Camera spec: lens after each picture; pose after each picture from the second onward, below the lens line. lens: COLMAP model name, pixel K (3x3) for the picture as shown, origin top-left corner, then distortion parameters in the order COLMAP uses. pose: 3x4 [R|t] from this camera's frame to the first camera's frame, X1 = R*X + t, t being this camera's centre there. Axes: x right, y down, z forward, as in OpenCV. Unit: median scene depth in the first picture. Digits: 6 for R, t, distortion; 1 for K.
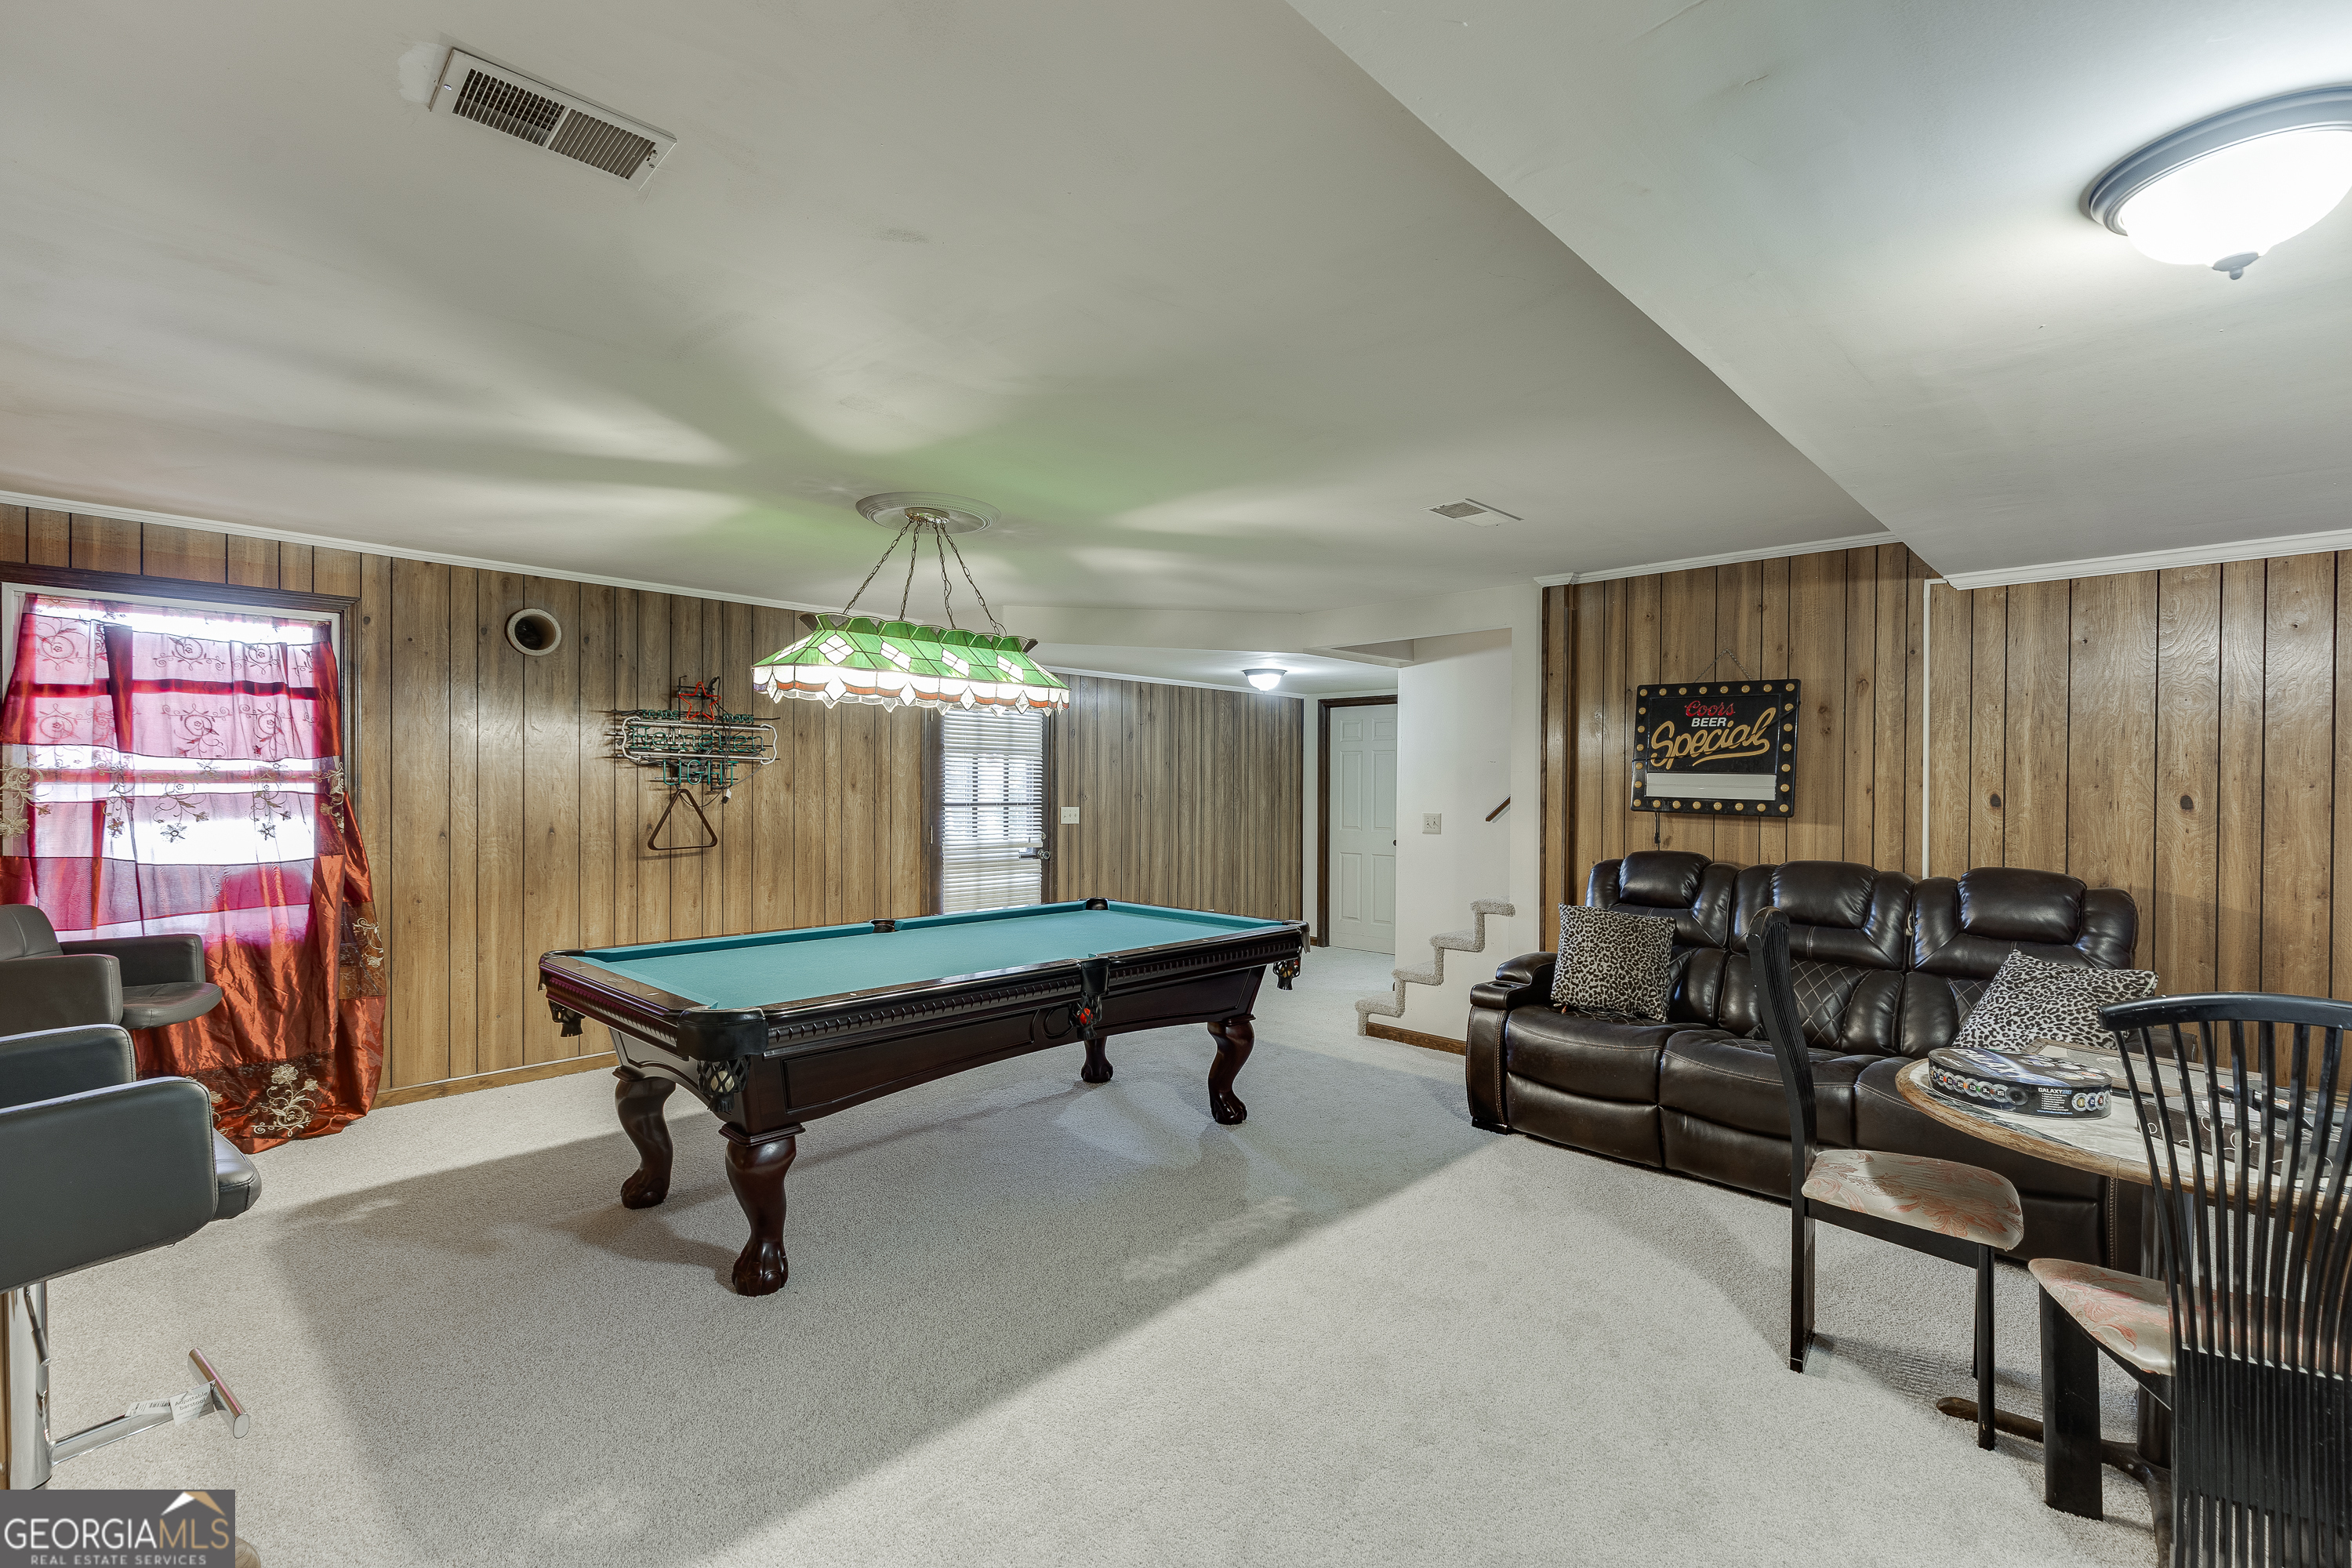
lens RADIAL K [[1051.3, 0, 1173.9], [0, 1051.3, 784.2], [0, 0, 1]] dist [0.009538, -0.001150]
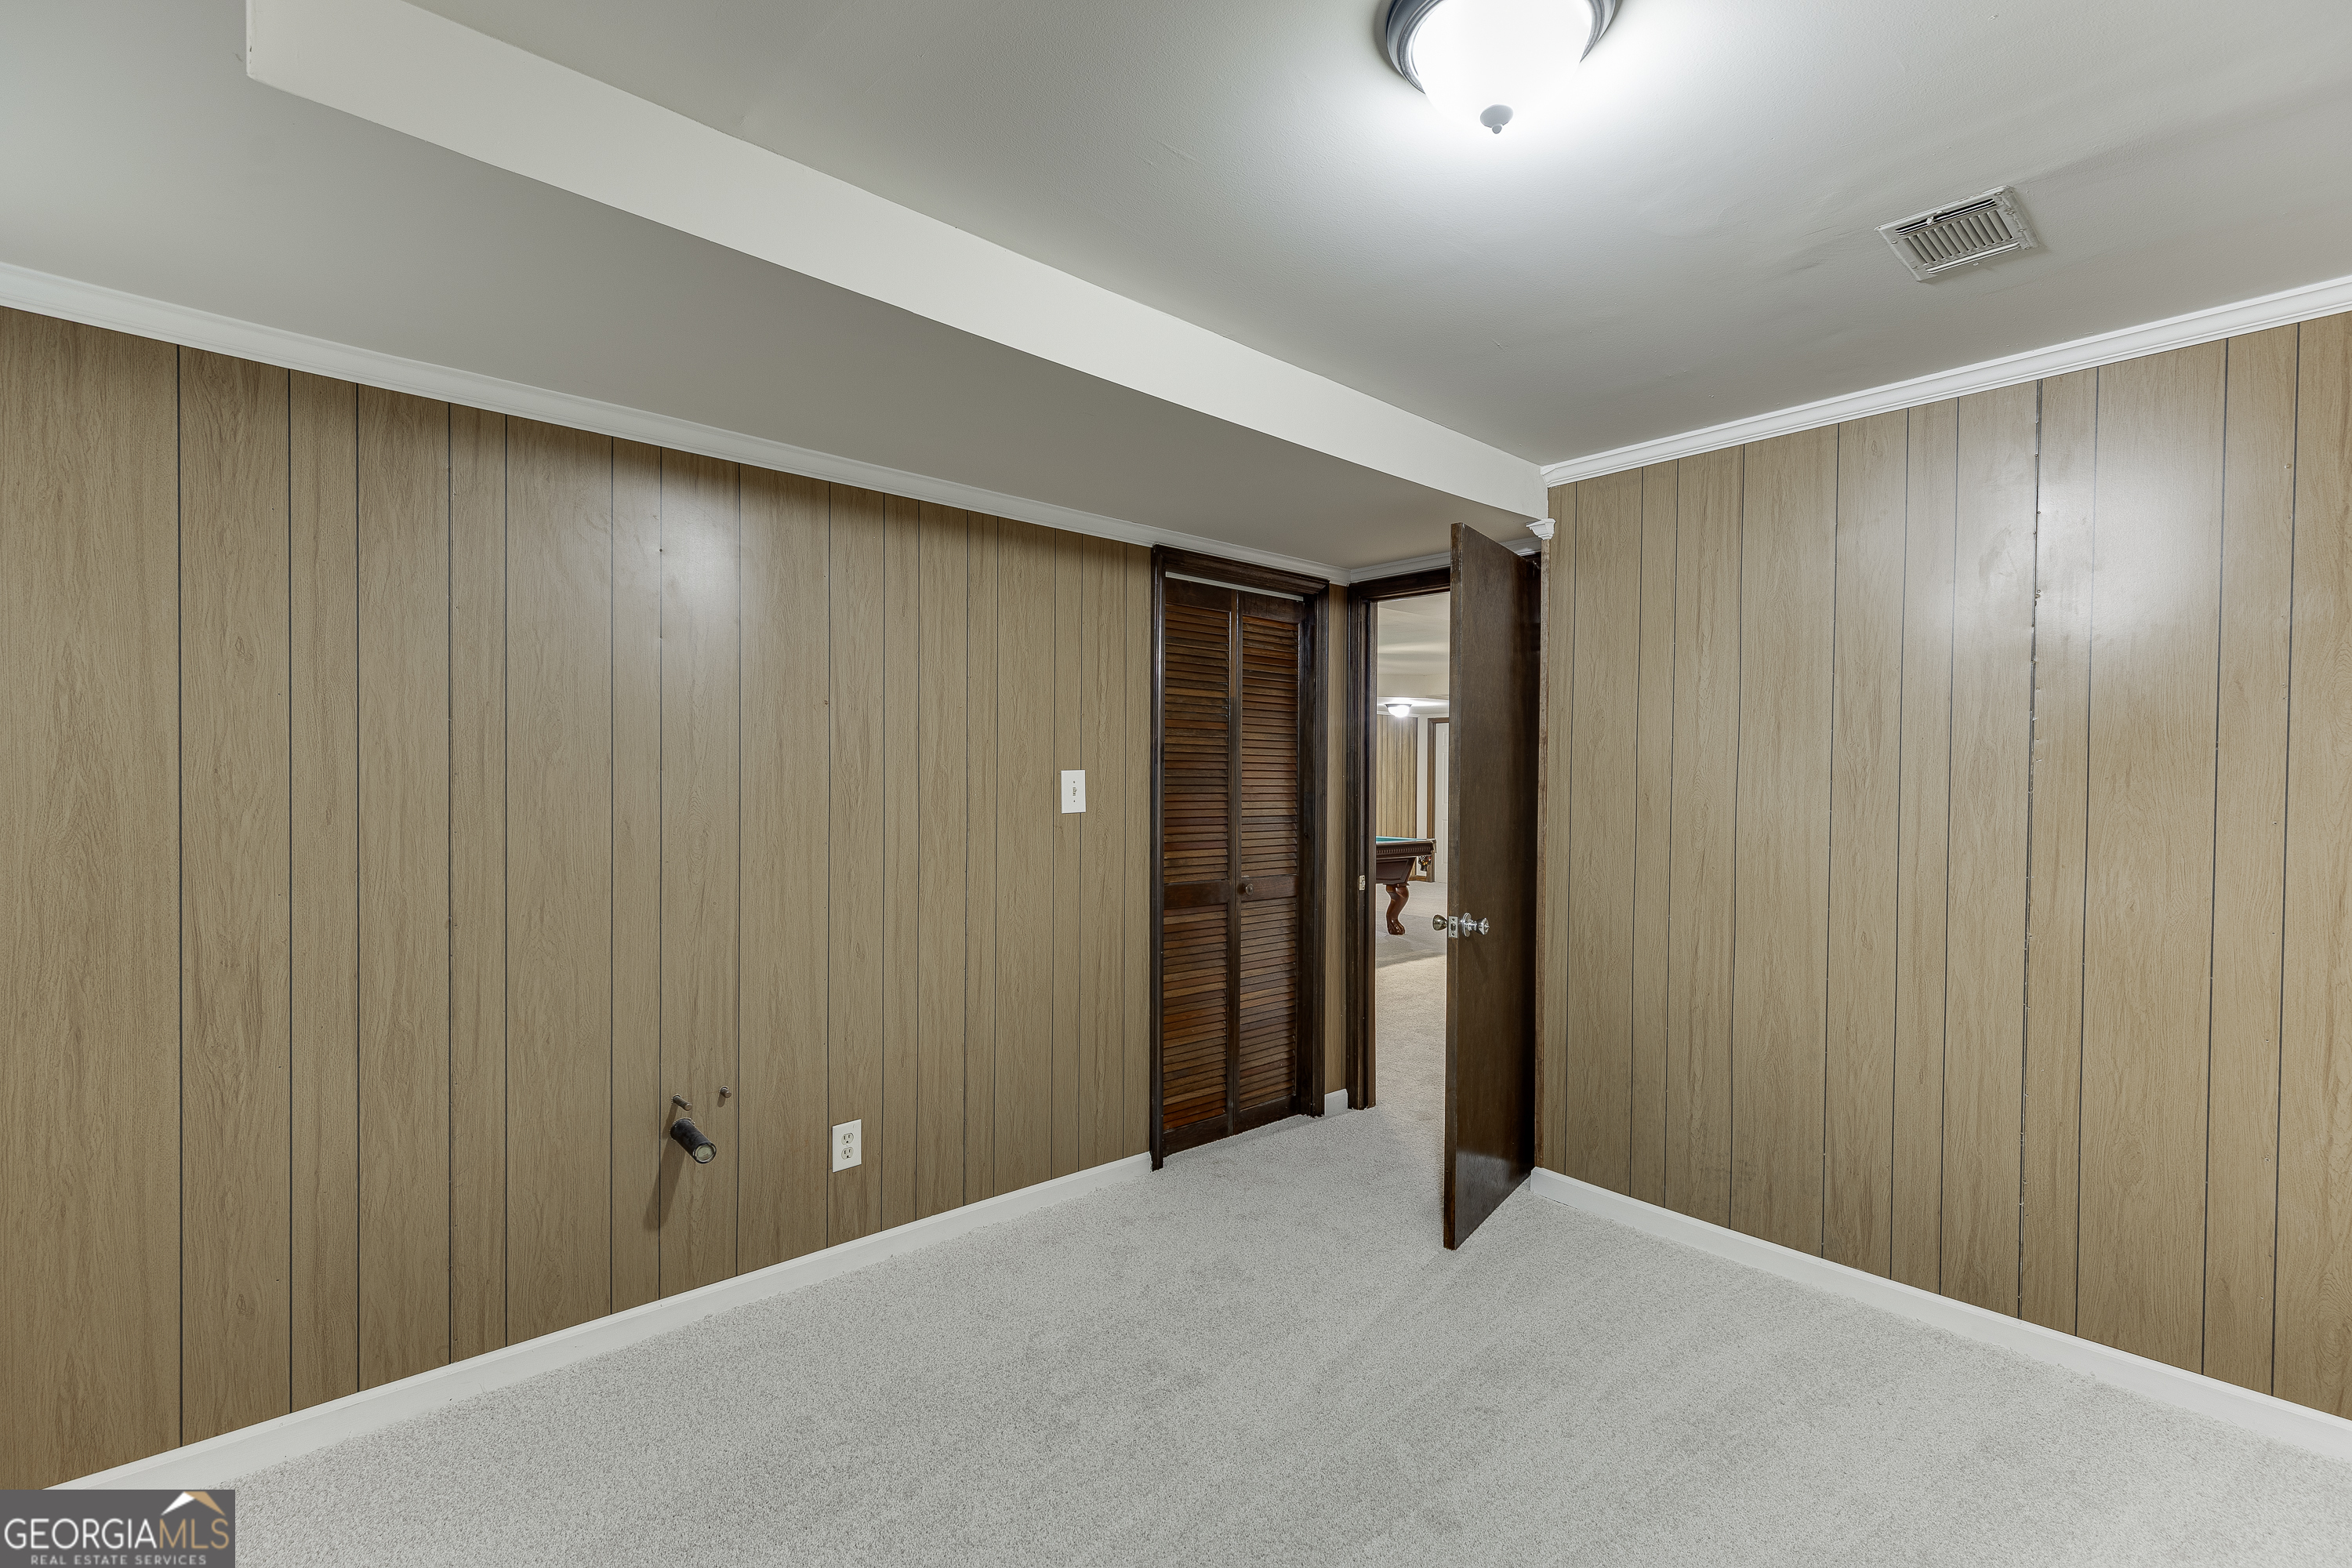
lens RADIAL K [[1051.3, 0, 1175.0], [0, 1051.3, 785.8], [0, 0, 1]] dist [0.009538, -0.001150]
pose [[0.996968, 0.003356, -0.077735, -0.110493], [-0.002750, 0.999965, 0.007905, 0.005740], [0.077759, -0.007667, 0.996943, -0.548851]]
